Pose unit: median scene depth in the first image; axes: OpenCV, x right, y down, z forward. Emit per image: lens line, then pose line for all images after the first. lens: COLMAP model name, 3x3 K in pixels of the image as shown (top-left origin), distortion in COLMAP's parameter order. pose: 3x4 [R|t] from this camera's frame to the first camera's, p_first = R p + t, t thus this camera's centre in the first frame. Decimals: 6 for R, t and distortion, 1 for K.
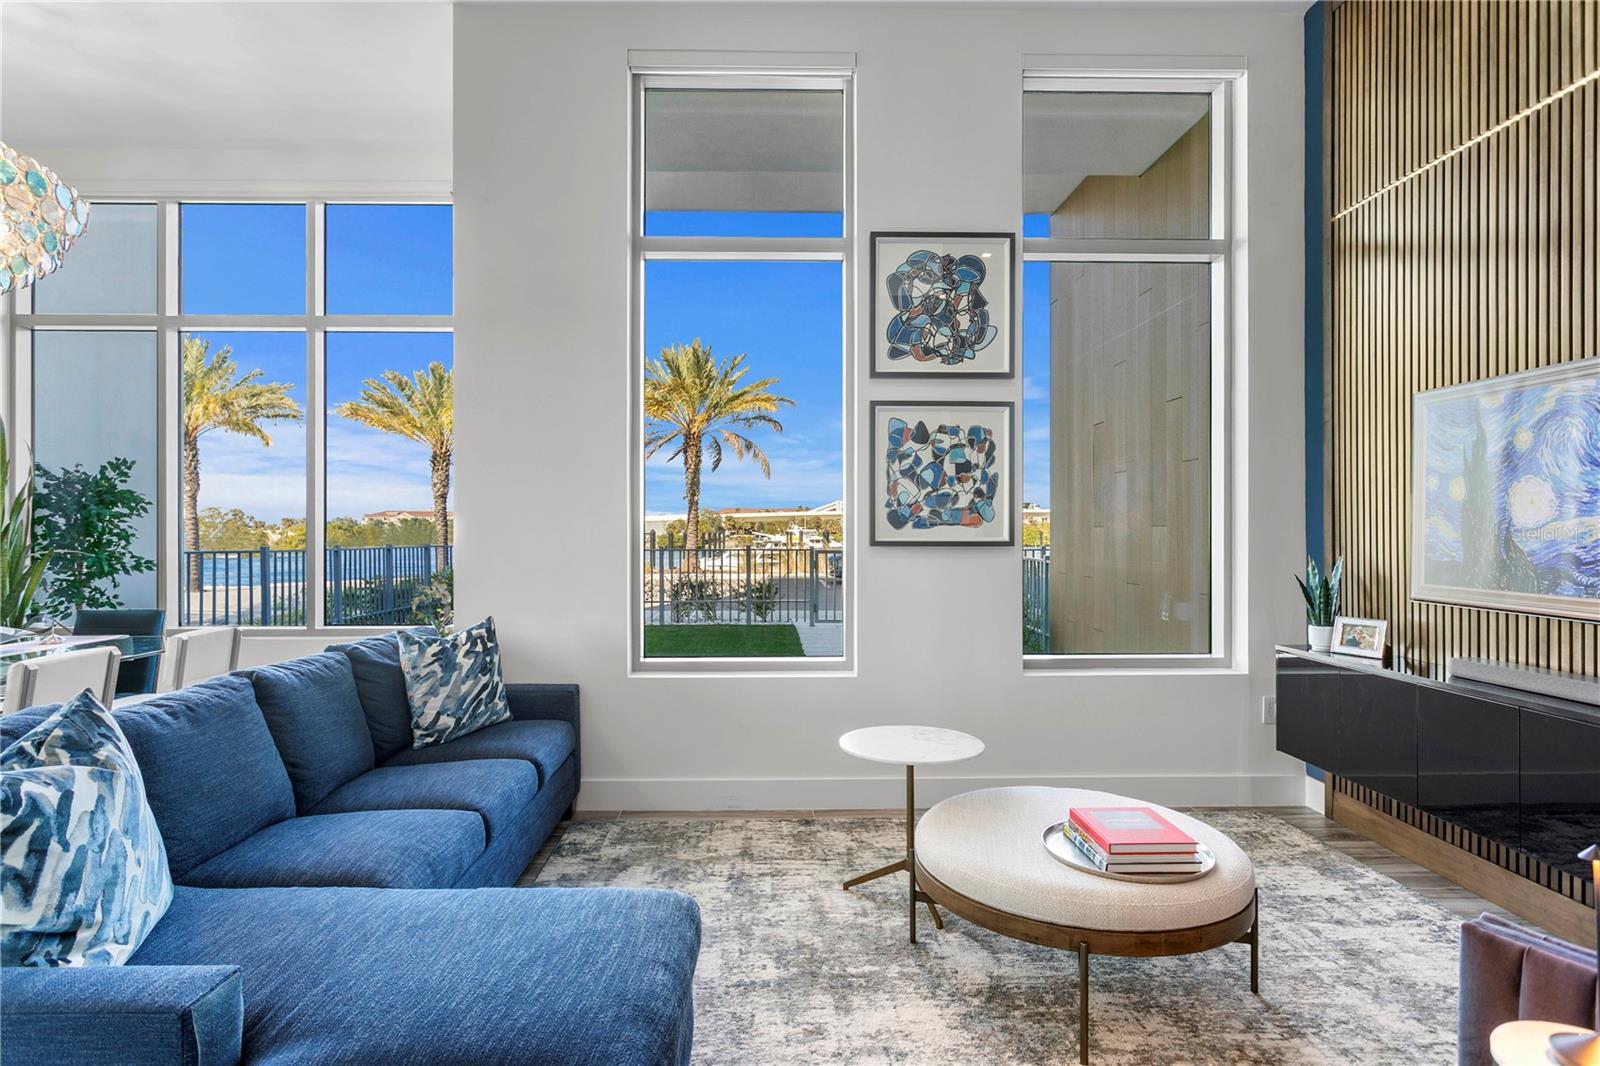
lens RADIAL K [[855.3, 0, 803.5], [0, 855.3, 533.0], [0, 0, 1]] dist [-0.003634, 0.001224]
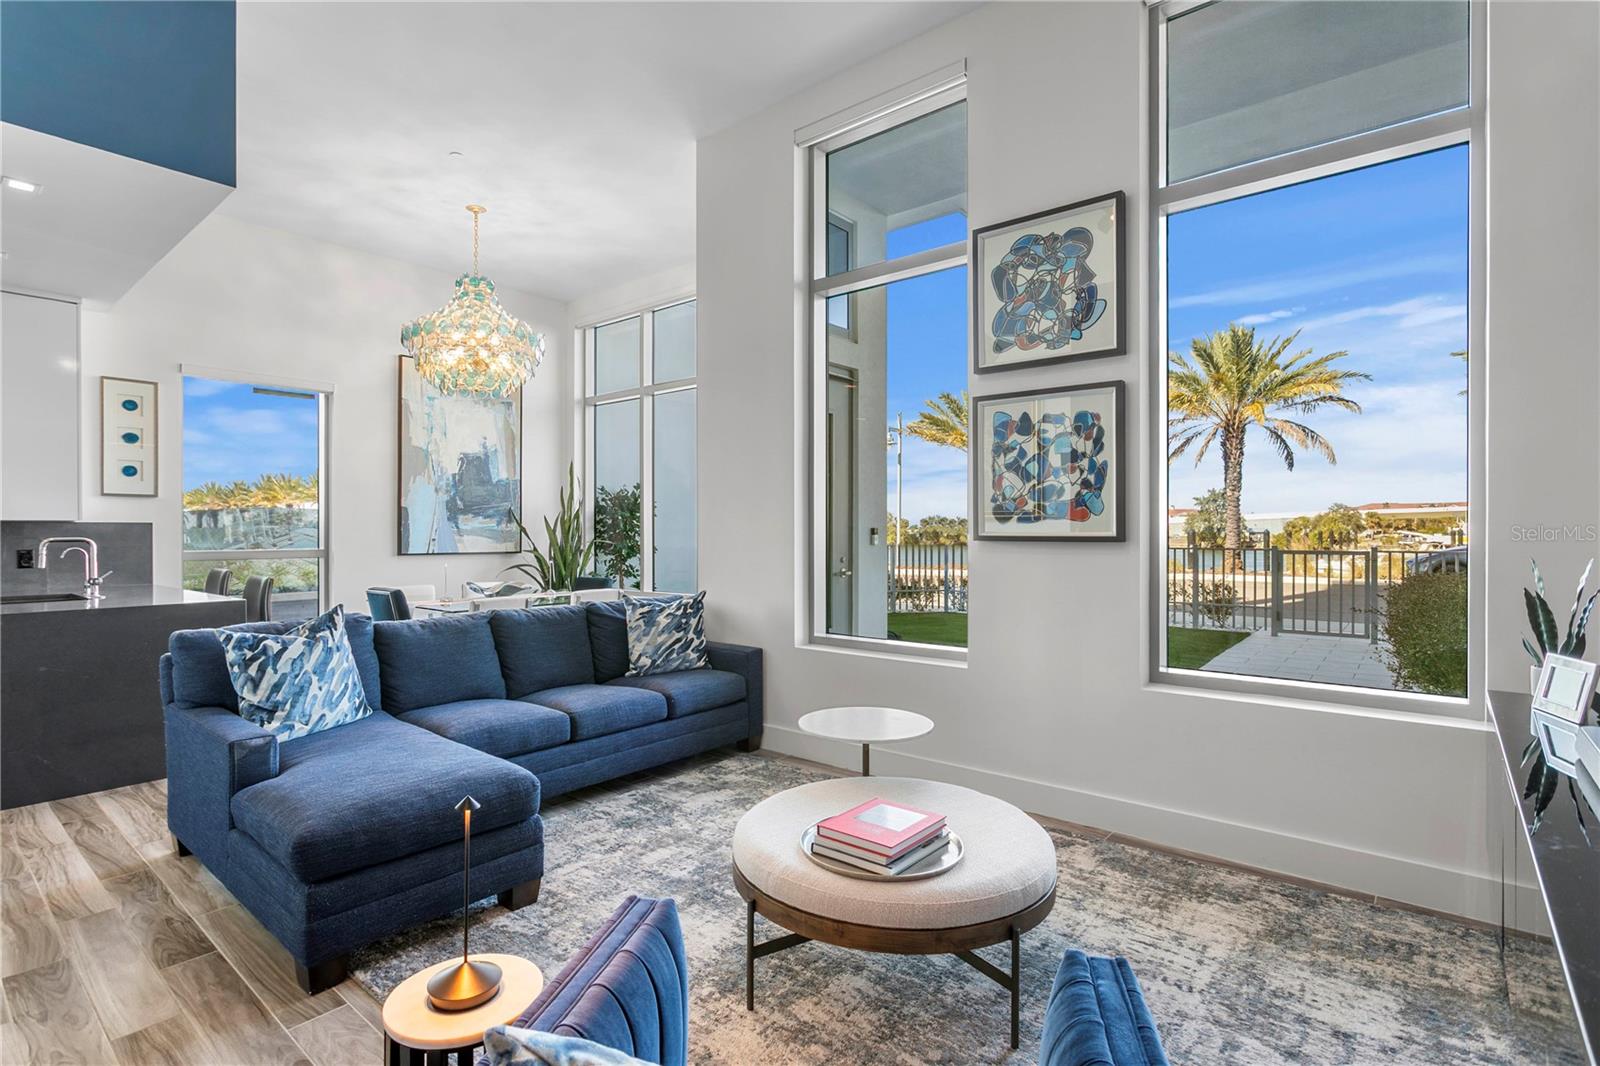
lens RADIAL K [[815.4, 0, 795.3], [0, 815.4, 534.9], [0, 0, 1]] dist [-0.011262, 0.003380]
pose [[0.735668, 0.003302, -0.677334, 0.571070], [-0.000872, 0.999992, 0.003929, 0.004732], [0.677341, -0.002300, 0.735665, 0.144896]]
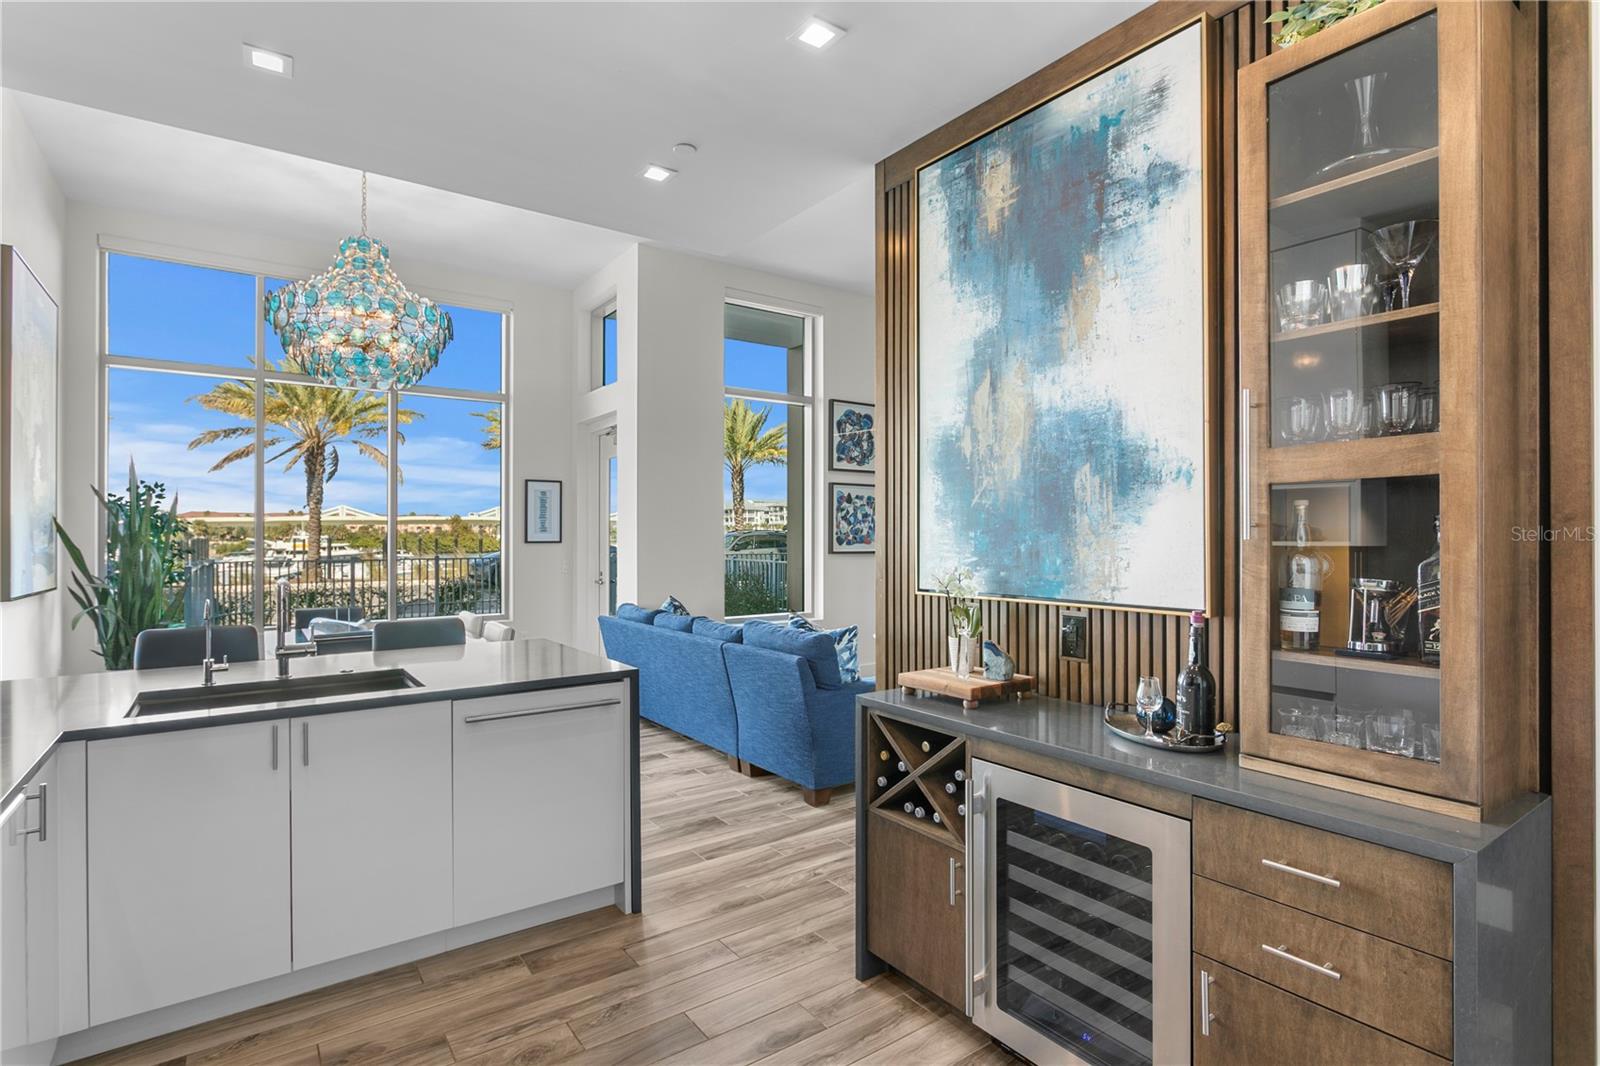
lens RADIAL K [[790.4, 0, 801.3], [0, 790.4, 539.8], [0, 0, 1]] dist [0.004116, 0.000261]
pose [[0.830106, -0.000510, 0.557605, -1.017825], [-0.000075, 0.999999, 0.001025, -0.019925], [-0.557605, -0.000893, 0.830106, -0.513361]]
